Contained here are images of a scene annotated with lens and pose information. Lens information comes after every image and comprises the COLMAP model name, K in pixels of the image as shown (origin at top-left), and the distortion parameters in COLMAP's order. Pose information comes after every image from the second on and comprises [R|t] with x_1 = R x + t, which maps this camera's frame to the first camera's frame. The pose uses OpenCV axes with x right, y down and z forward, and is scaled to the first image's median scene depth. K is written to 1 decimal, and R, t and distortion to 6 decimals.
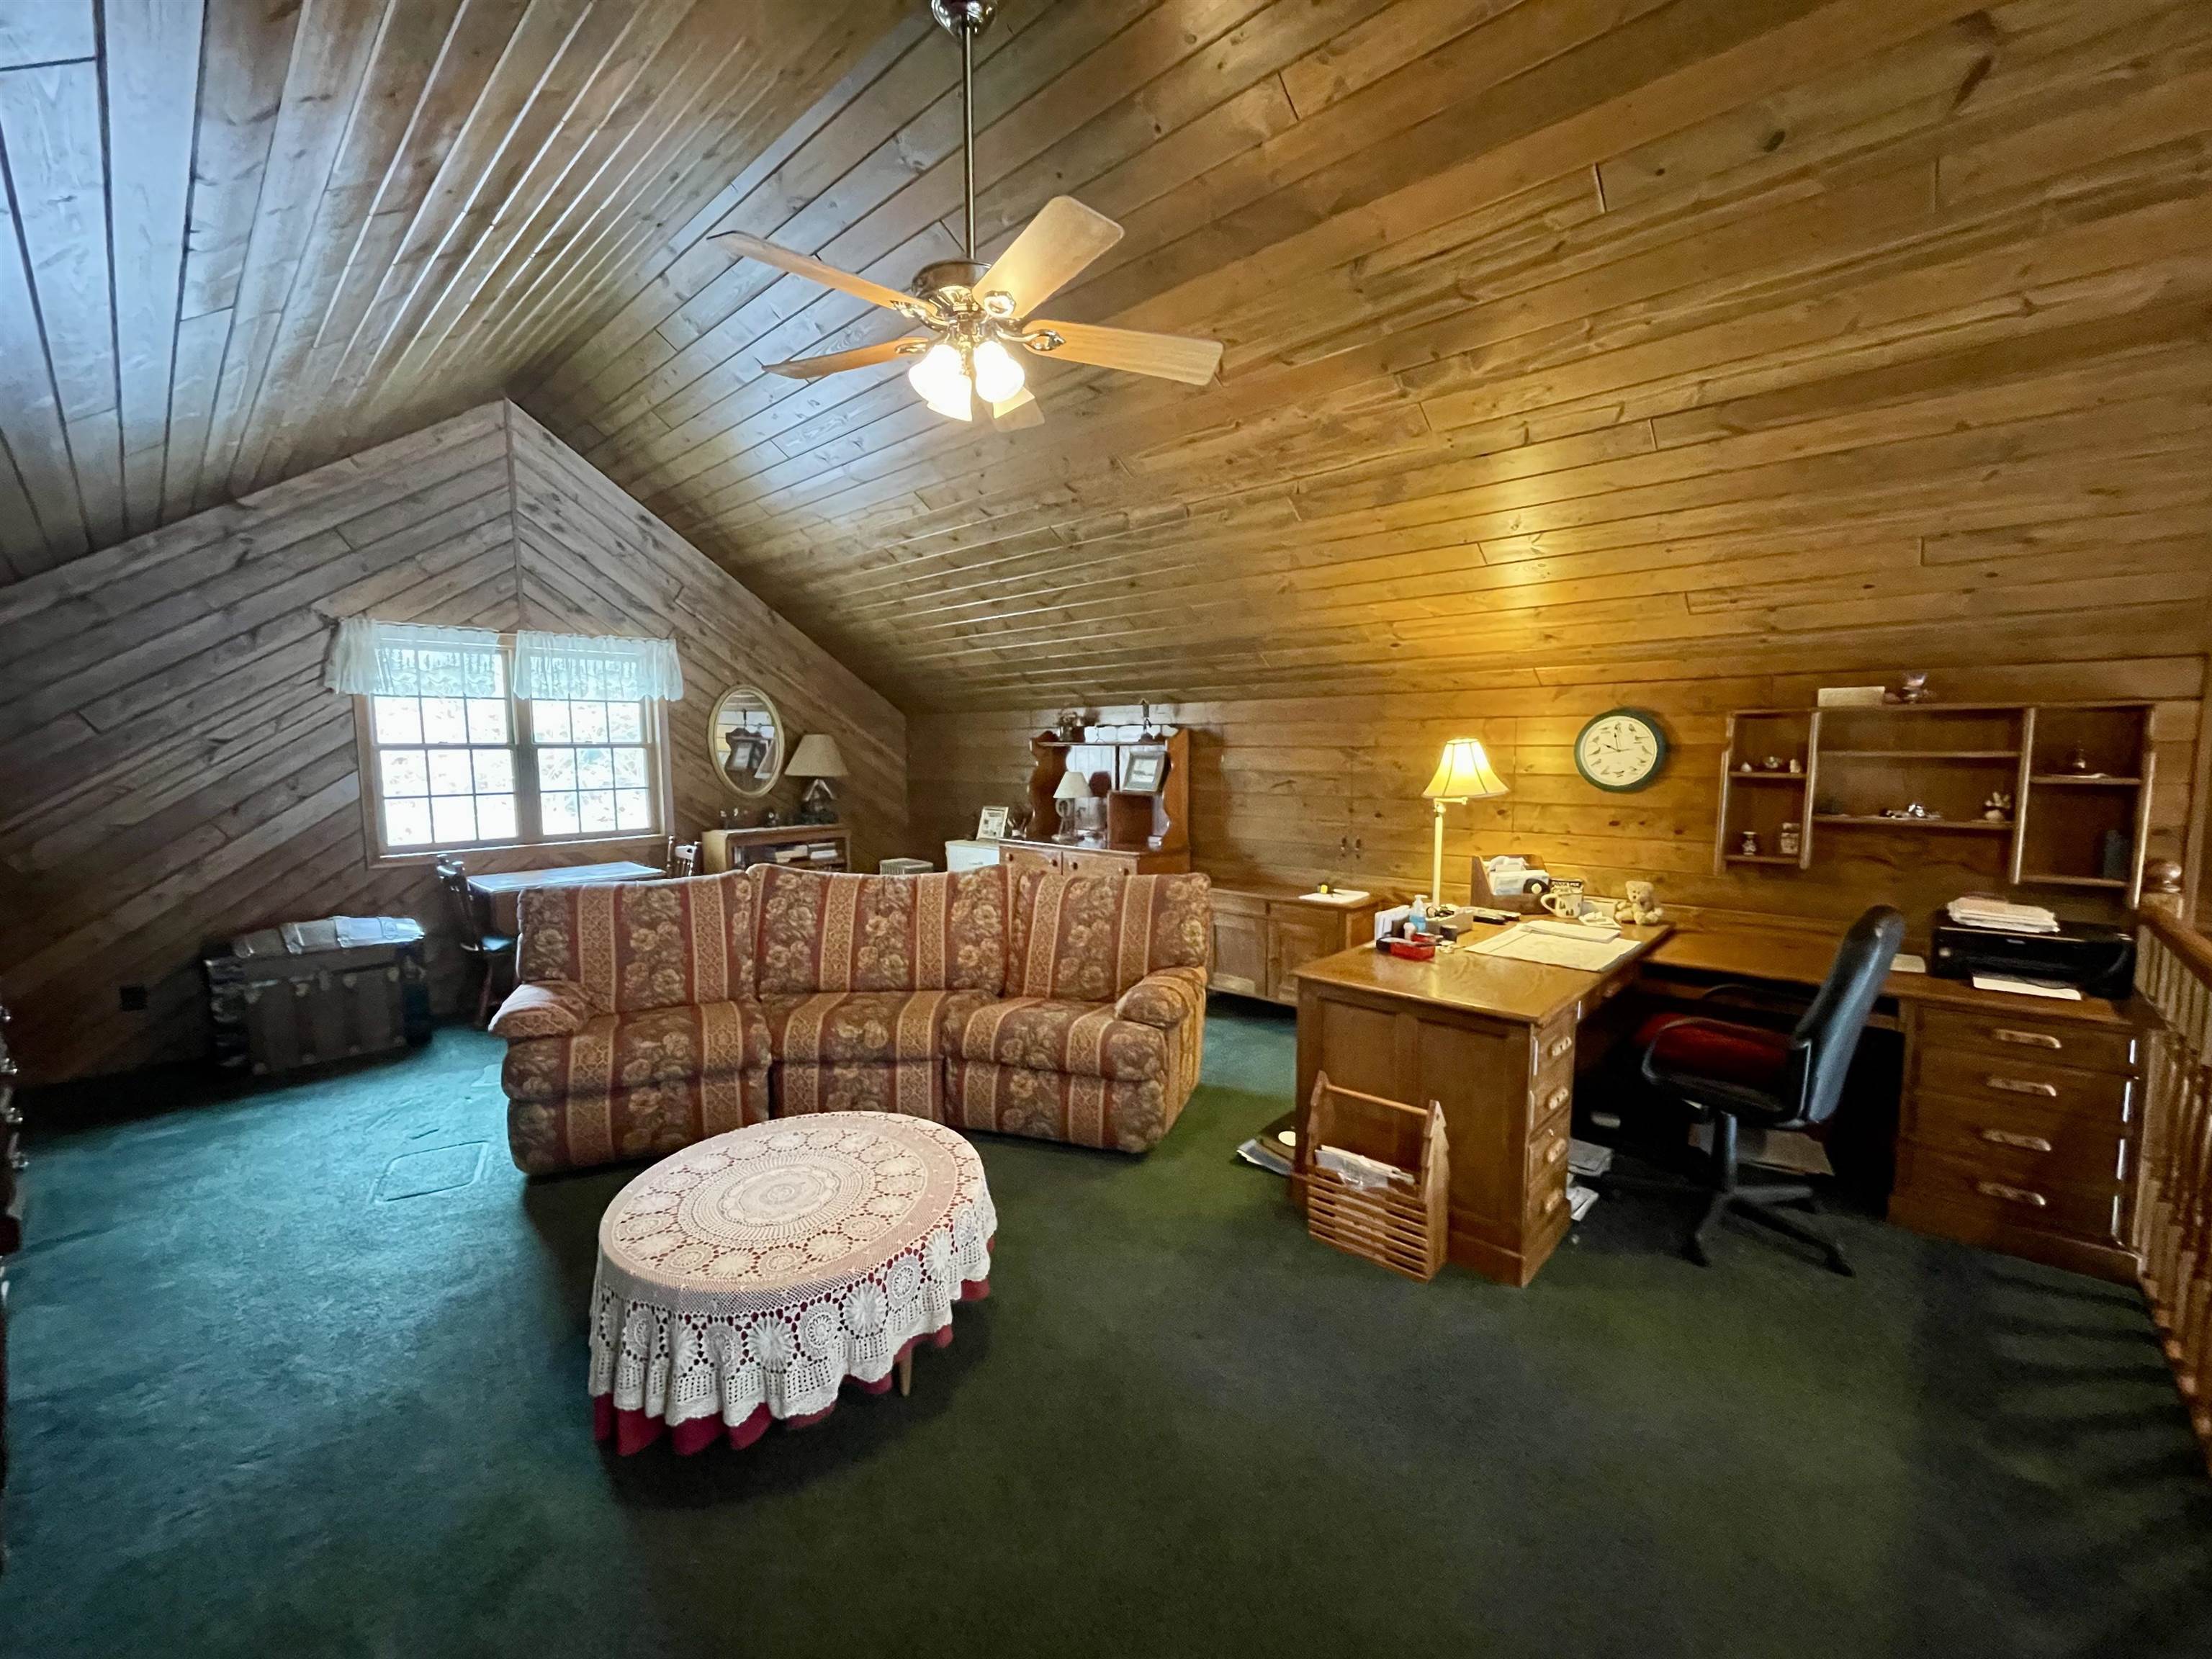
lens RADIAL K [[901.3, 0, 1106.8], [0, 901.3, 829.6], [0, 0, 1]] dist [-0.004698, -0.000041]
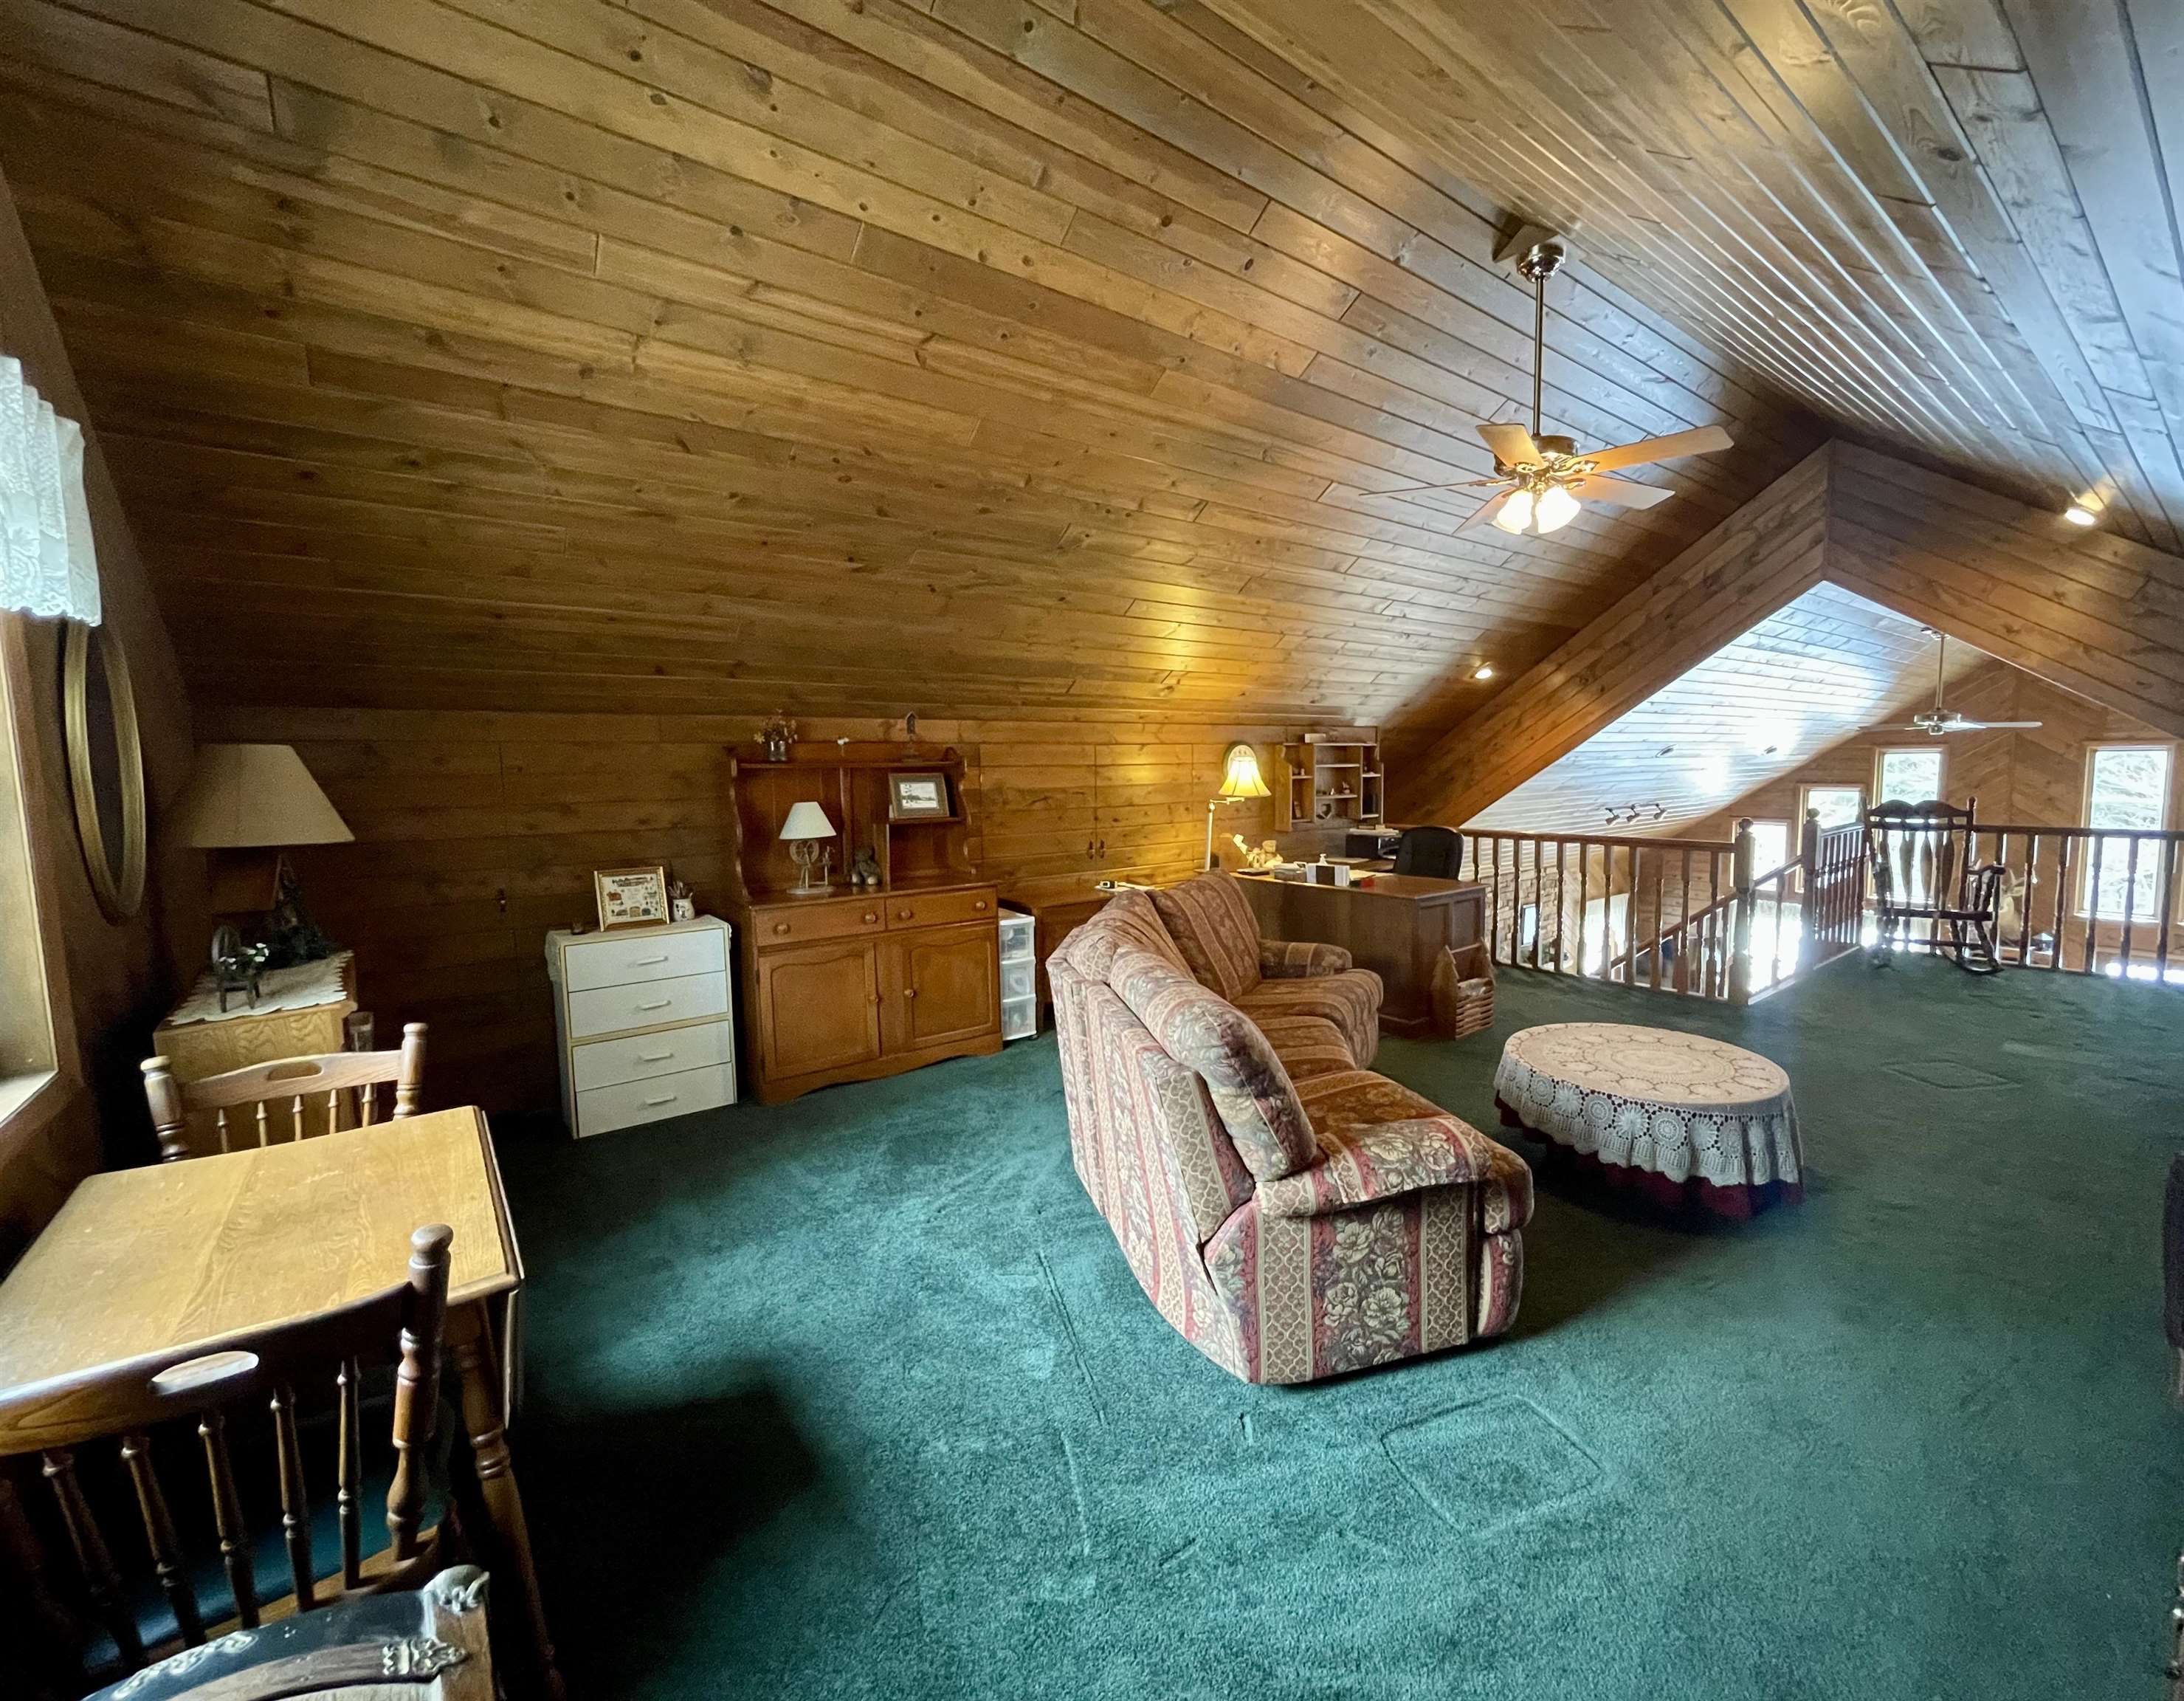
lens RADIAL K [[953.4, 0, 1093.8], [0, 953.4, 855.8], [0, 0, 1]] dist [-0.000359, 0.000018]
pose [[0.144853, -0.094168, 0.984962, -0.996923], [0.103401, 0.991451, 0.079582, -0.074201], [-0.984036, 0.090318, 0.153351, 0.817283]]
